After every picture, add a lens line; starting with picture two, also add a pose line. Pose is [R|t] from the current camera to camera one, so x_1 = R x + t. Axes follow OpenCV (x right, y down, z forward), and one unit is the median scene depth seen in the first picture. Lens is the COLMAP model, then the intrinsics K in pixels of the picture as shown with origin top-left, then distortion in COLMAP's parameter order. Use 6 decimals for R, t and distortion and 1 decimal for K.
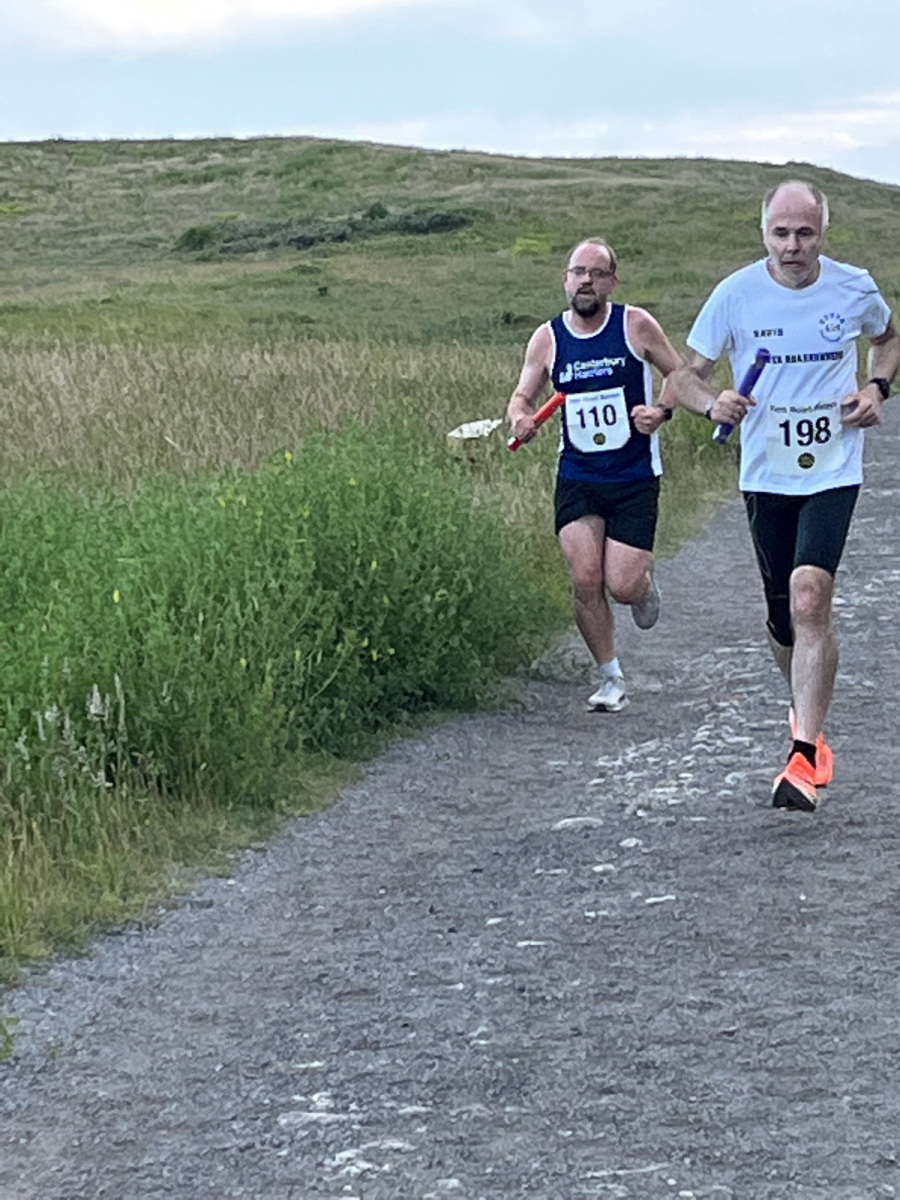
lens RADIAL K [[4570.7, 0, 457.2], [0, 4570.7, 609.8], [0, 0, 1]] dist [0.641605, 0.000000]
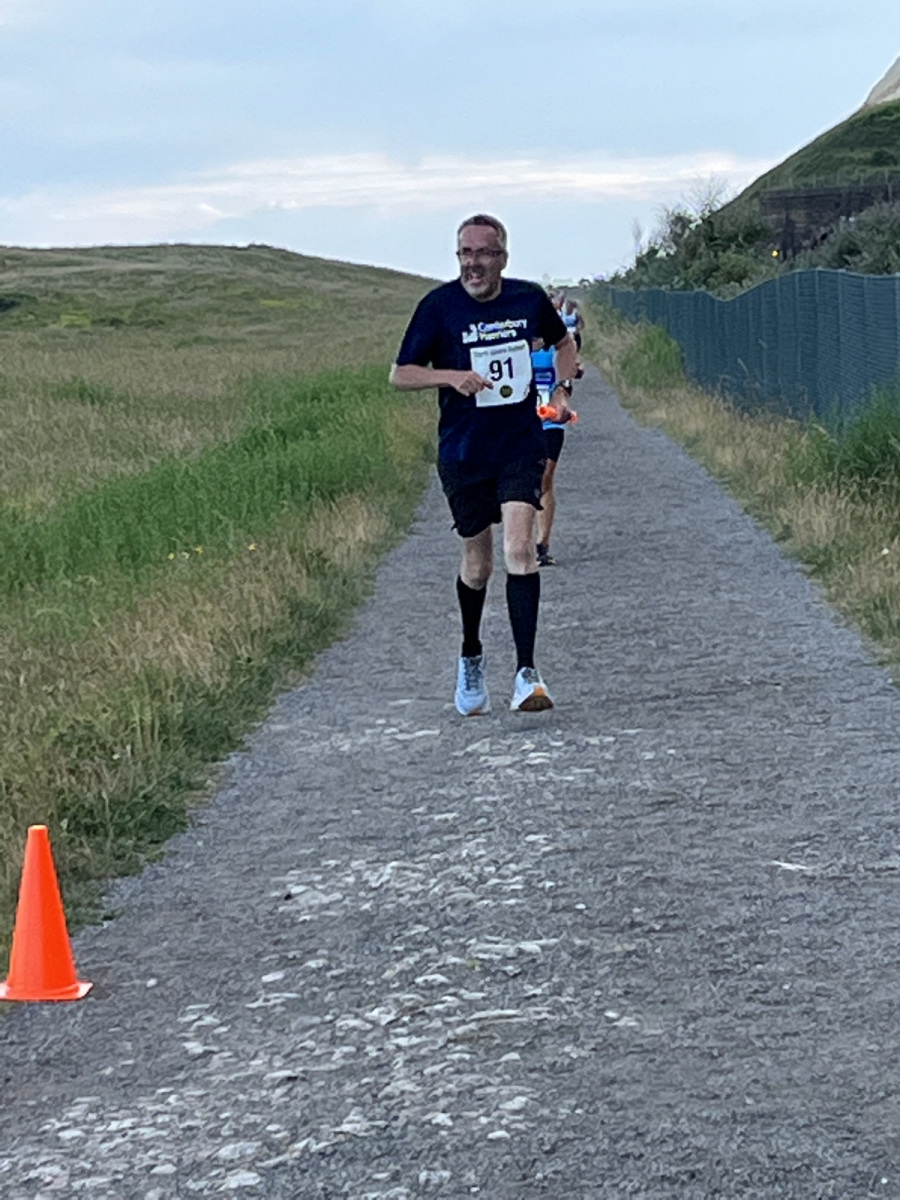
lens RADIAL K [[4570.7, 0, 451.0], [0, 4570.7, 603.5], [0, 0, 1]] dist [0.641605, 0.000000]
pose [[0.991108, -0.053808, 0.121699, -0.034155], [0.055978, 0.998327, -0.014482, 0.019151], [-0.120716, 0.021166, 0.992461, -0.227091]]
